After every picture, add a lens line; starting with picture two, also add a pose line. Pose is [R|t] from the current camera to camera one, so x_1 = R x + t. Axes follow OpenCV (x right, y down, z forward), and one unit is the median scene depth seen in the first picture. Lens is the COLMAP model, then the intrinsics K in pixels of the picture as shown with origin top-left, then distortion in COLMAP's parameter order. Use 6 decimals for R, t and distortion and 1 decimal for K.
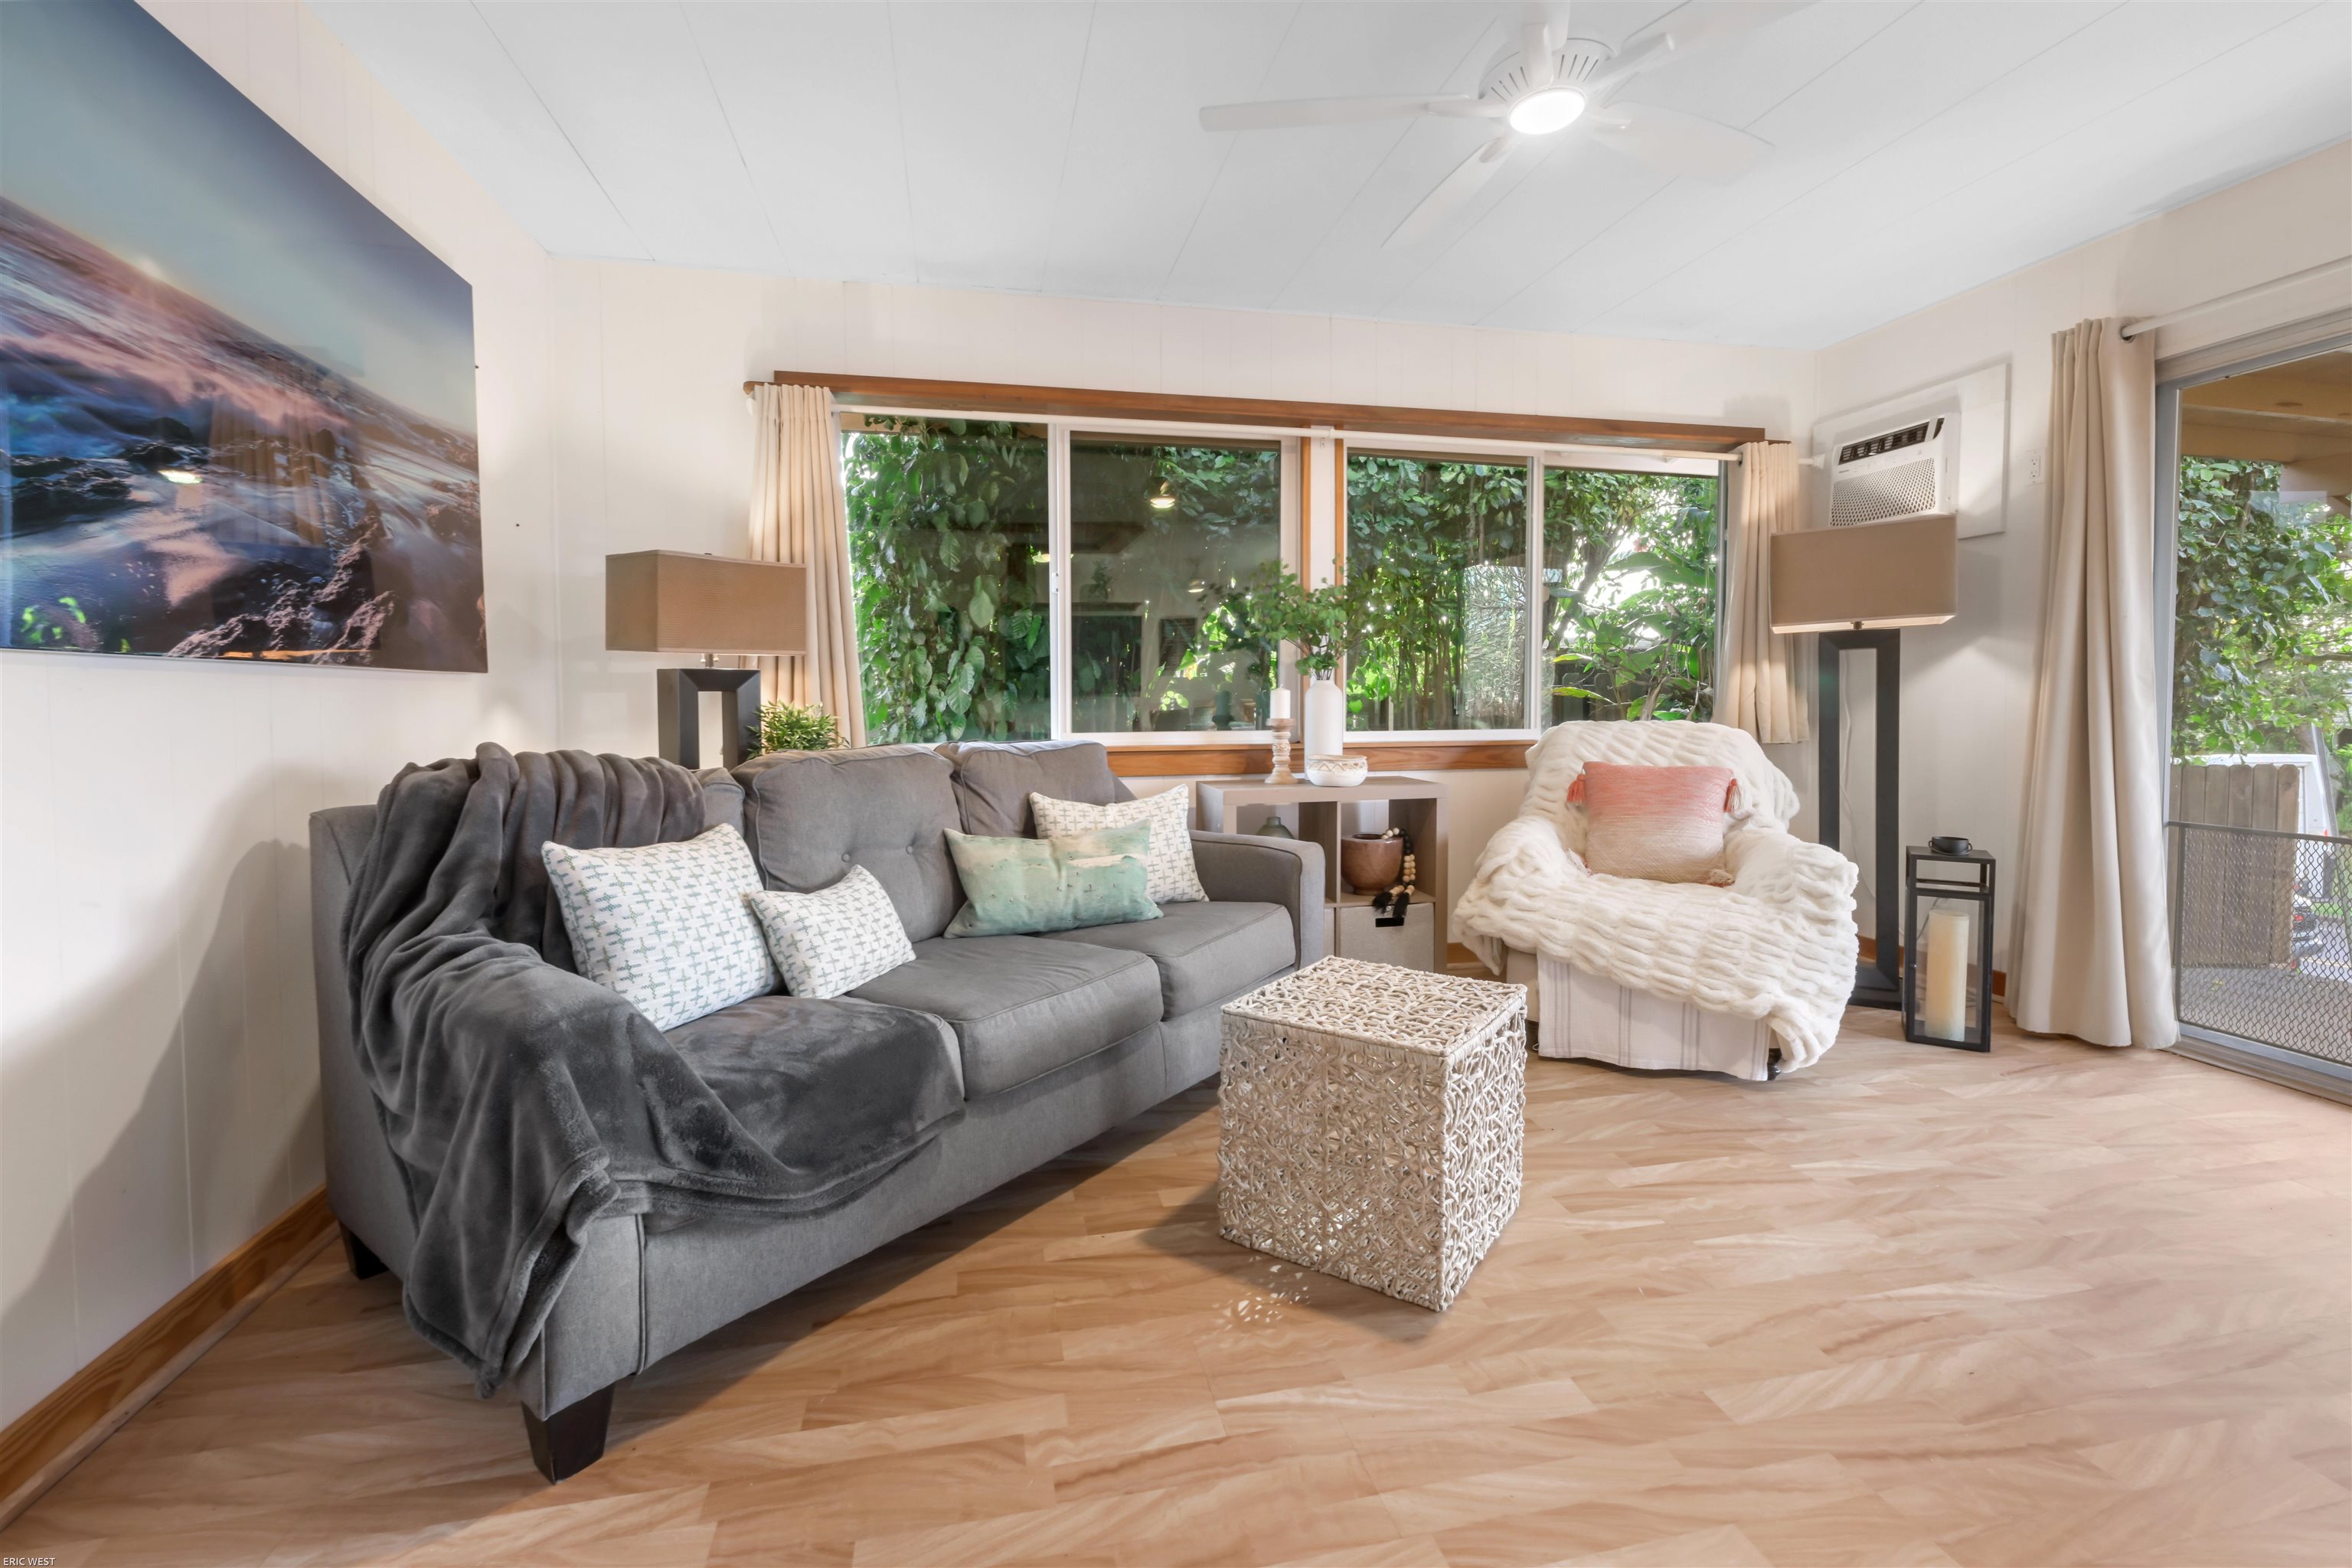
lens RADIAL K [[1029.1, 0, 1181.4], [0, 1029.1, 769.7], [0, 0, 1]] dist [-0.001350, 0.000232]
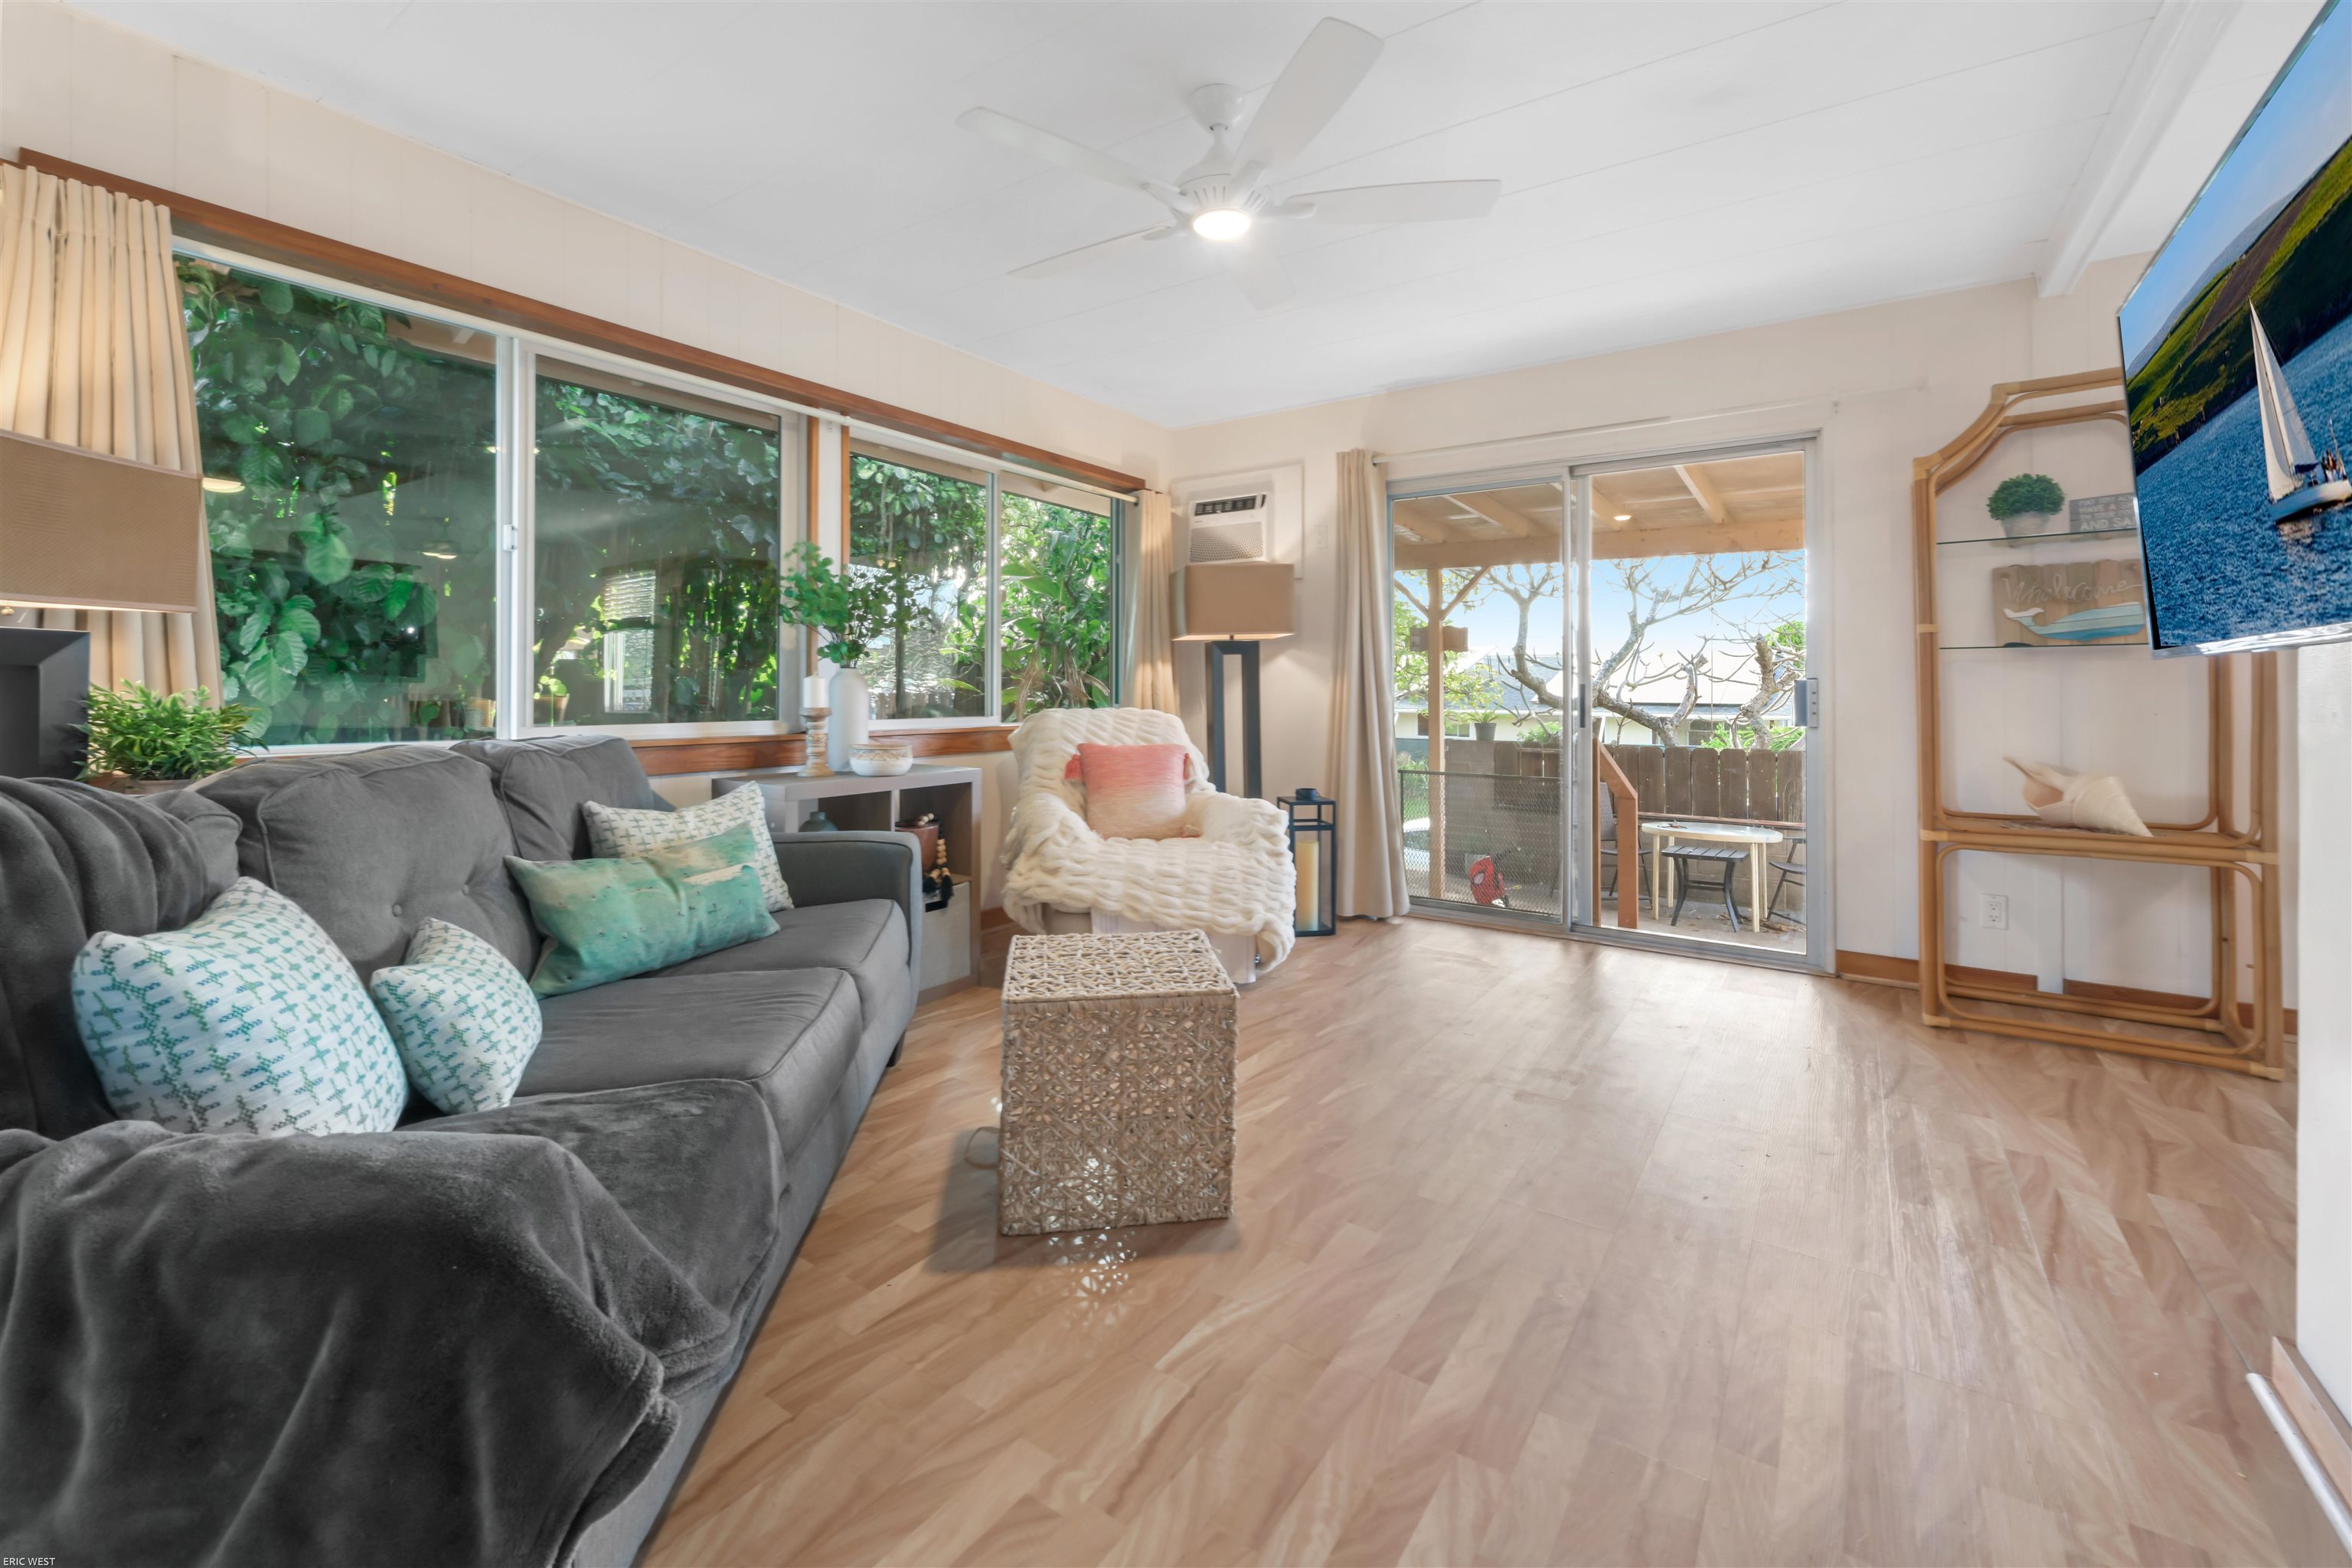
lens RADIAL K [[982.0, 0, 1202.8], [0, 982.0, 707.2], [0, 0, 1]] dist [-0.004619, 0.001267]
pose [[0.722065, -0.004248, 0.691813, -0.326202], [0.038569, 0.998673, -0.034123, -0.006367], [-0.690750, 0.051322, 0.721270, 0.118945]]
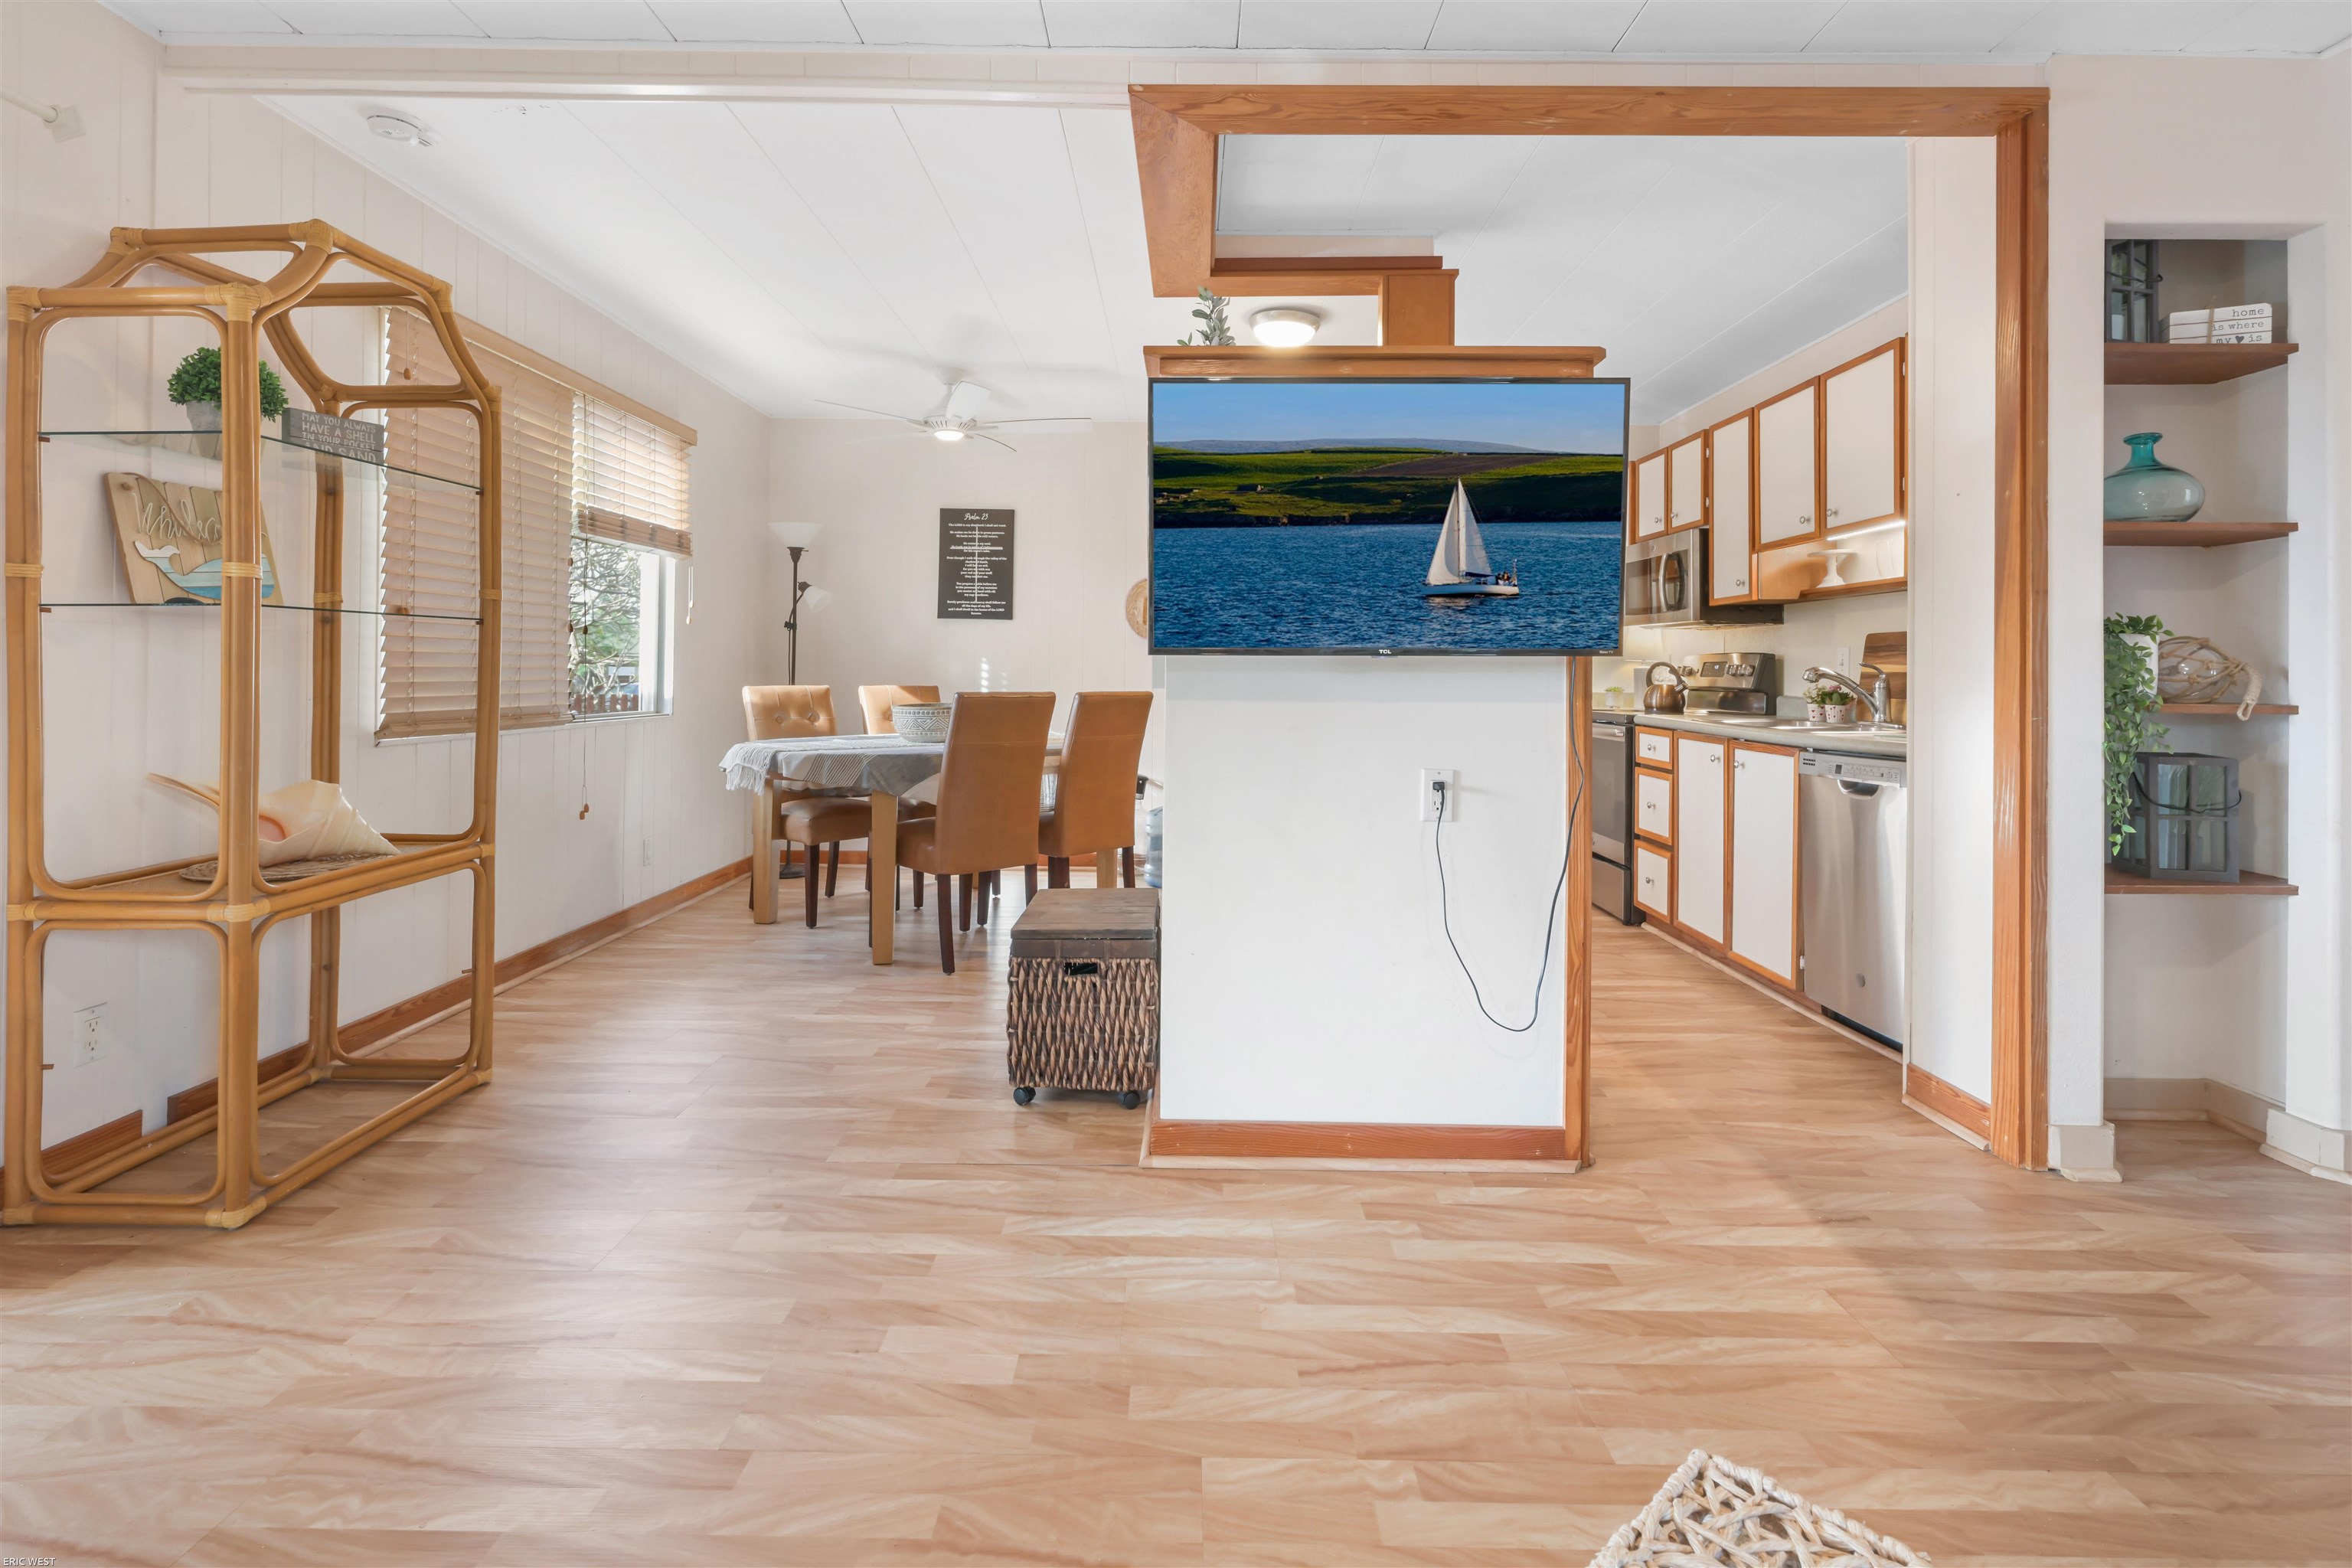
lens RADIAL K [[1087.2, 0, 1174.2], [0, 1087.2, 676.1], [0, 0, 1]] dist [-0.006328, 0.000286]
pose [[-0.974317, -0.001361, 0.225176, 0.231640], [0.011057, 0.998486, 0.053878, -0.059554], [-0.224909, 0.054984, -0.972827, 0.905769]]
